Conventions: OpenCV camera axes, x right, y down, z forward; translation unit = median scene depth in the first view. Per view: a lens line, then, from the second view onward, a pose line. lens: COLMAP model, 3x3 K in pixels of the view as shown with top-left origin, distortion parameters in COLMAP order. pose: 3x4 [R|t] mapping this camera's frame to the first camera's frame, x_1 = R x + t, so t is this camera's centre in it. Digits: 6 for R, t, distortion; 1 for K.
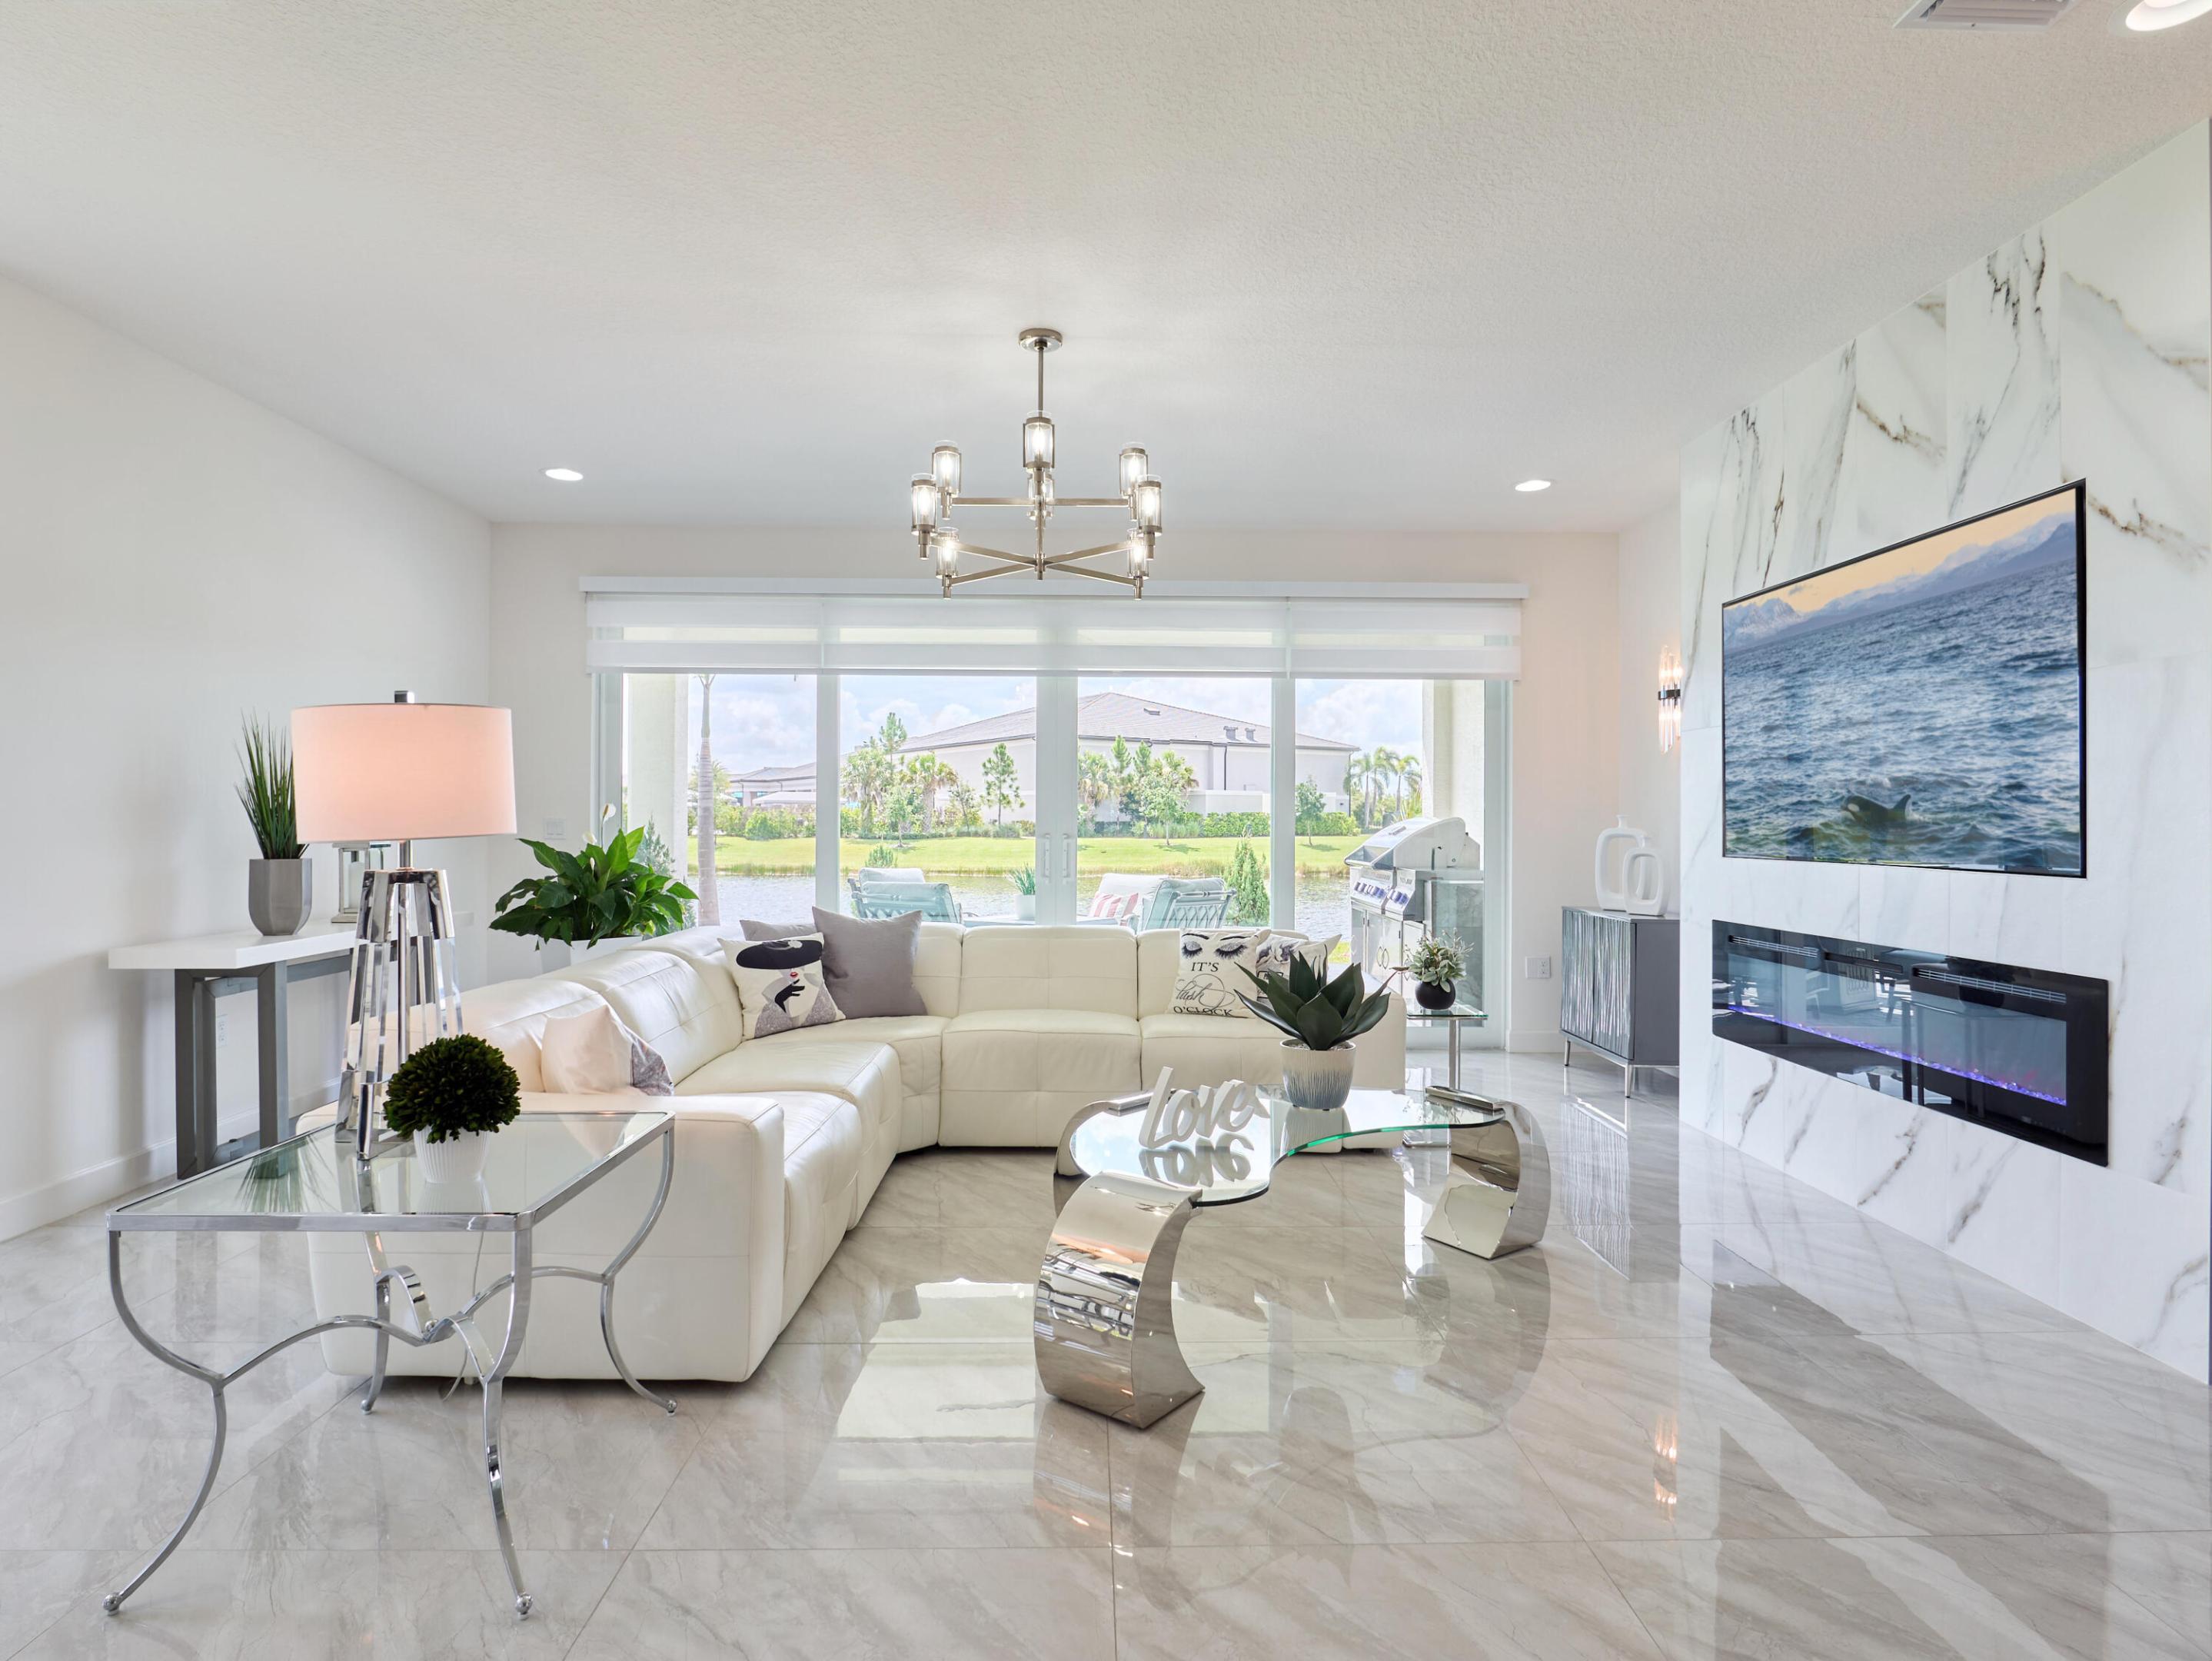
lens RADIAL K [[1198.4, 0, 1098.8], [0, 1198.4, 822.4], [0, 0, 1]] dist [-0.015017, -0.000455]
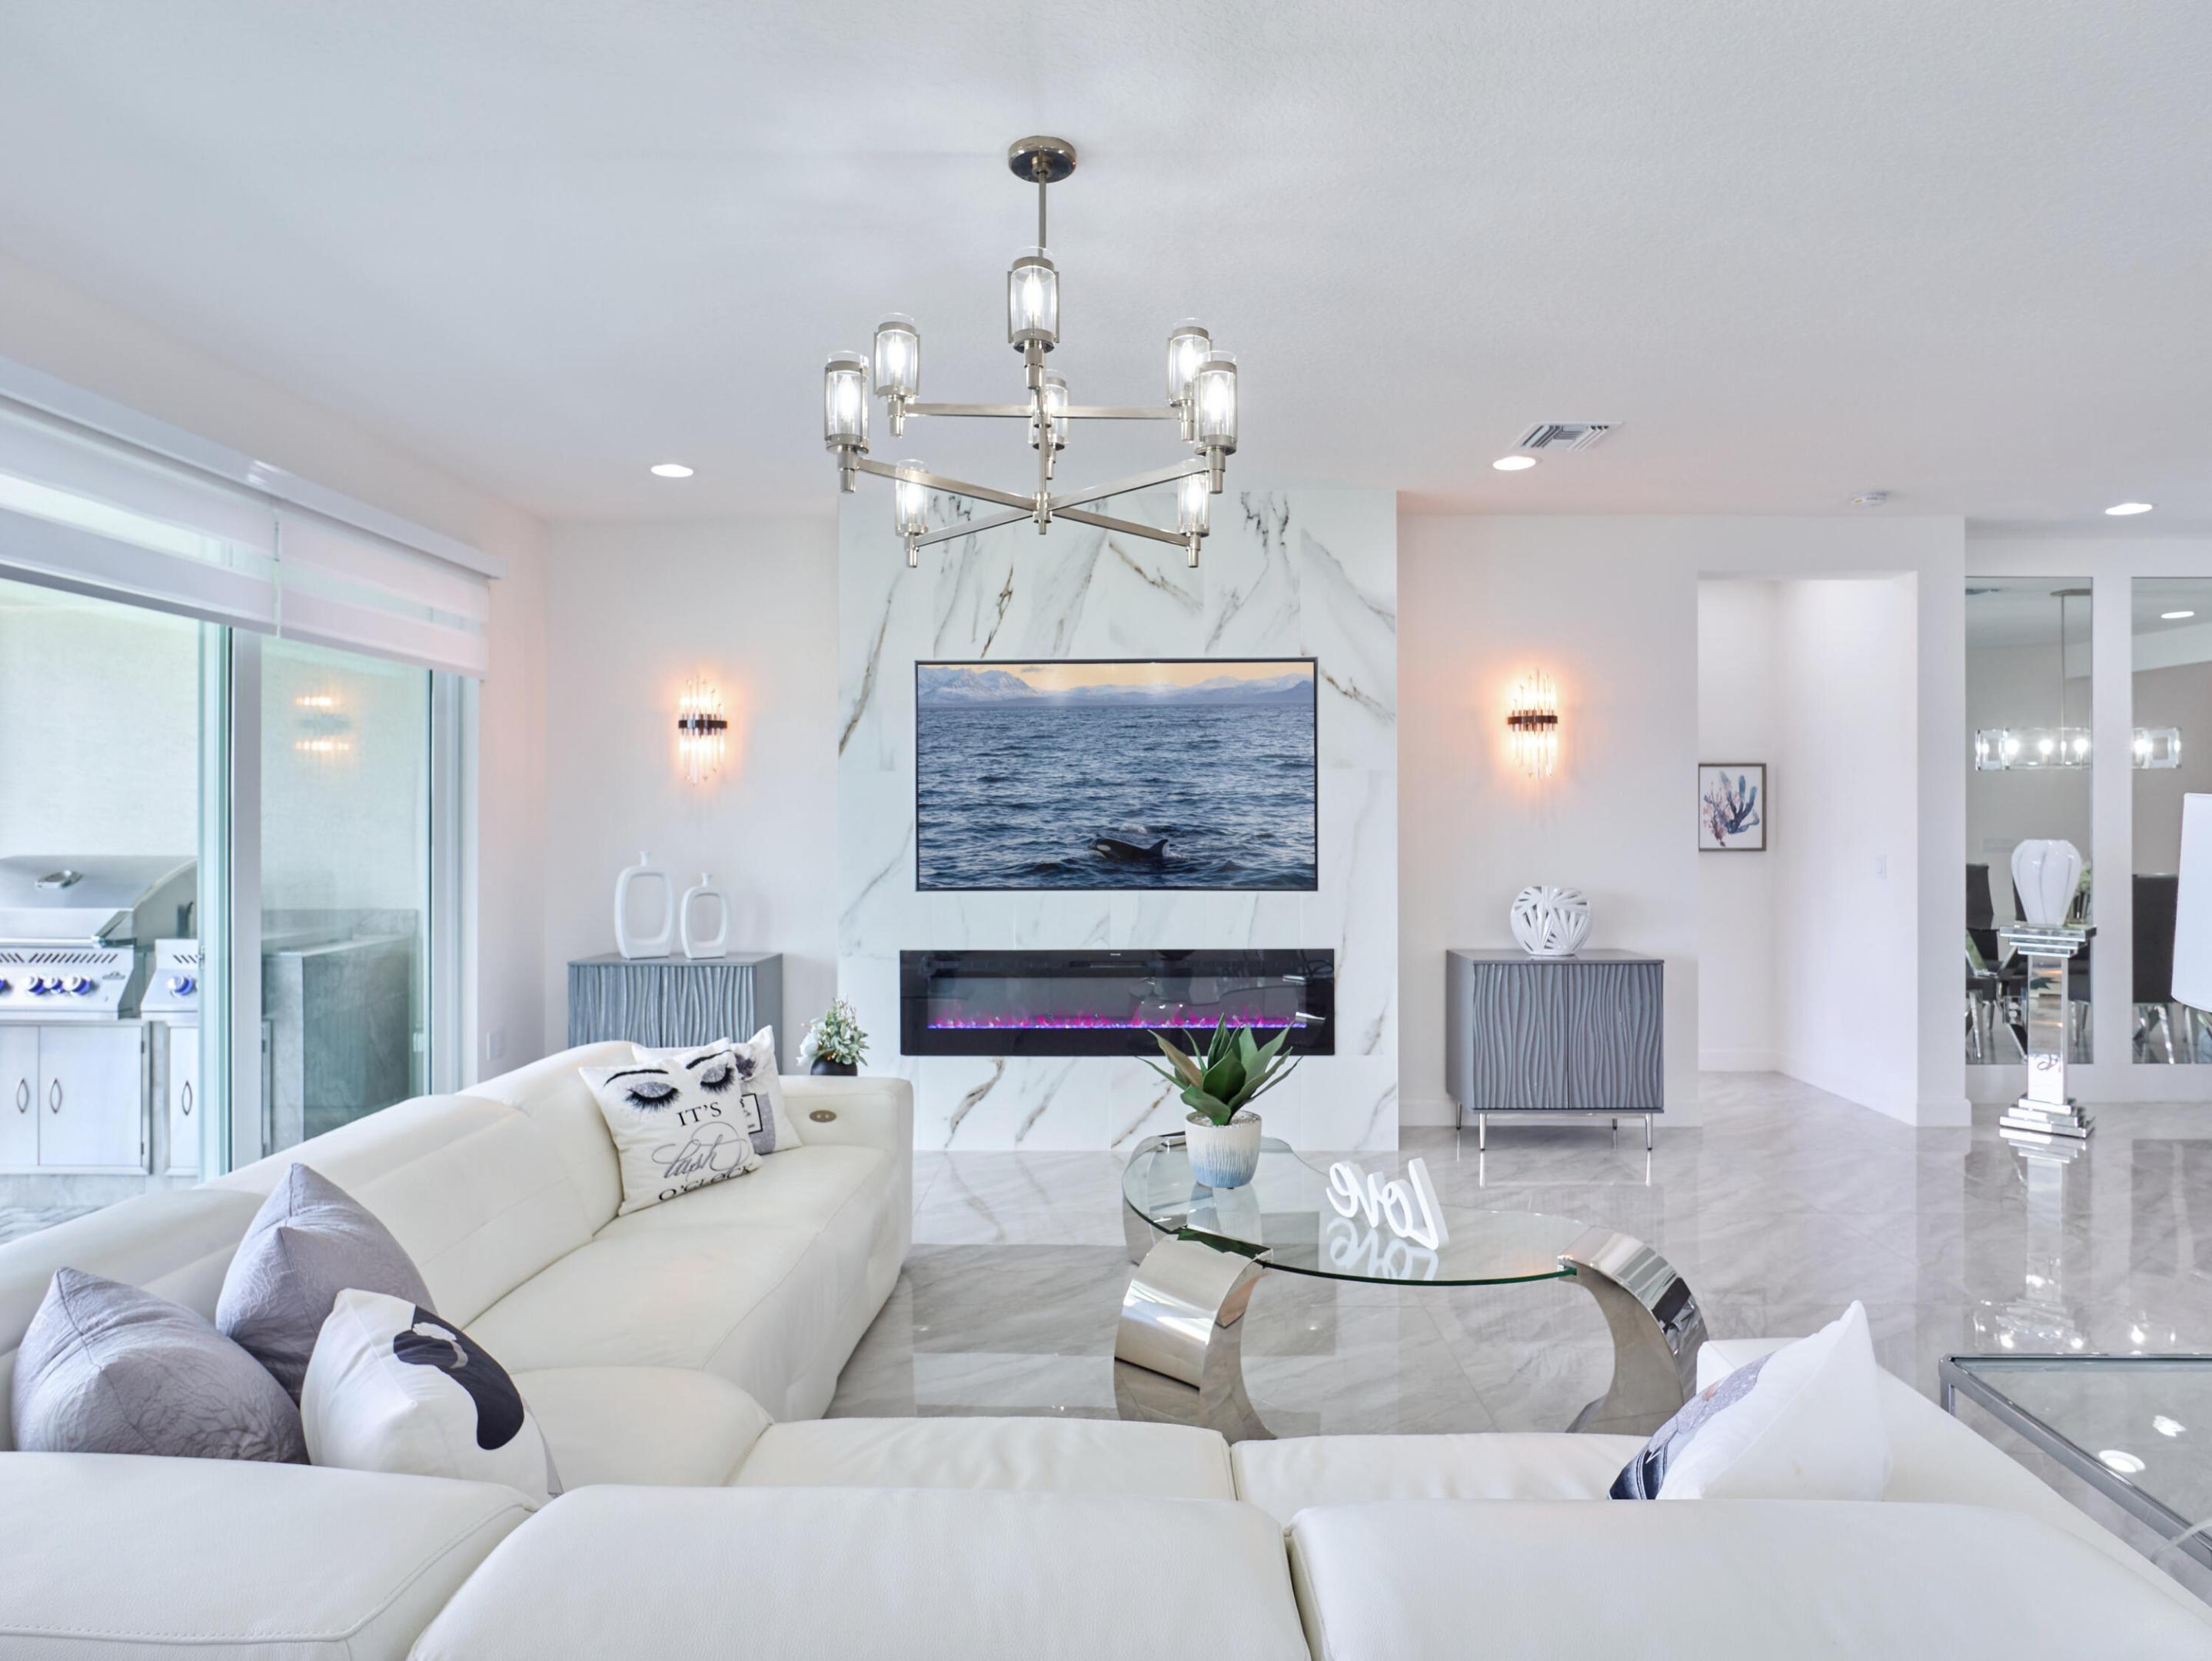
lens RADIAL K [[1198.4, 0, 1112.9], [0, 1198.4, 811.7], [0, 0, 1]] dist [-0.015017, -0.000455]
pose [[0.033233, -0.000654, 0.999447, -0.689868], [0.004051, 0.999992, 0.000519, -0.053045], [-0.999439, 0.004032, 0.033236, 0.944494]]
